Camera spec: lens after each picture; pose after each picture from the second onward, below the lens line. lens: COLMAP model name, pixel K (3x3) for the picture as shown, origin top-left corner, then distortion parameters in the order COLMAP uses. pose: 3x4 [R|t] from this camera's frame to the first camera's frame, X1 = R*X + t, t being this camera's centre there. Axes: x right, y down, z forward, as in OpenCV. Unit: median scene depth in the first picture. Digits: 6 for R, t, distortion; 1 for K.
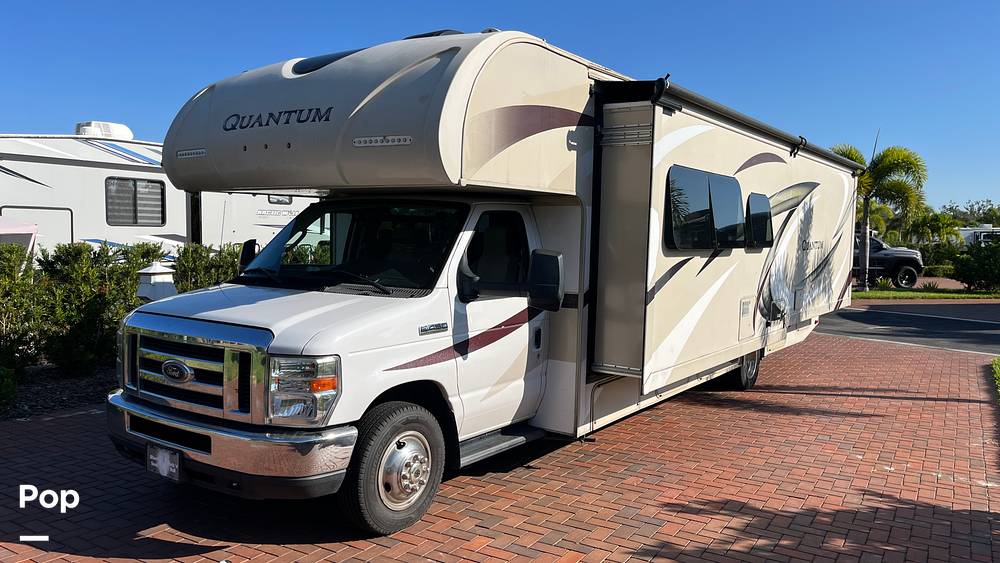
lens RADIAL K [[771.5, 0, 500.0], [0, 771.5, 281.5], [0, 0, 1]] dist [0.054746, -0.006084]
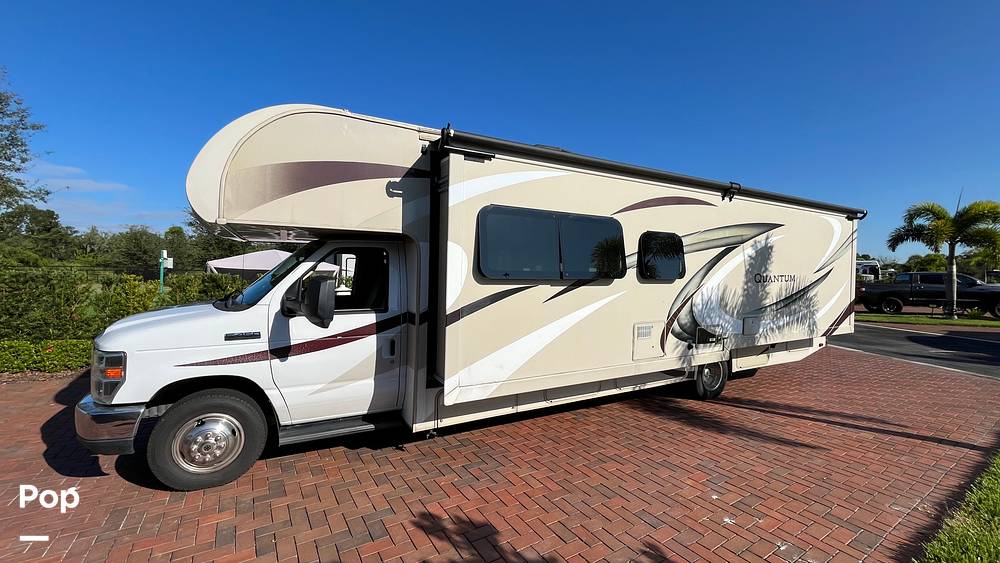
lens RADIAL K [[408.1, 0, 498.4], [0, 408.1, 273.0], [0, 0, 1]] dist [-0.000914, -0.000260]
pose [[0.894699, 0.001718, -0.446666, 0.511783], [-0.029210, 0.998077, -0.054672, -0.017290], [0.445713, 0.061962, 0.893029, 0.478628]]
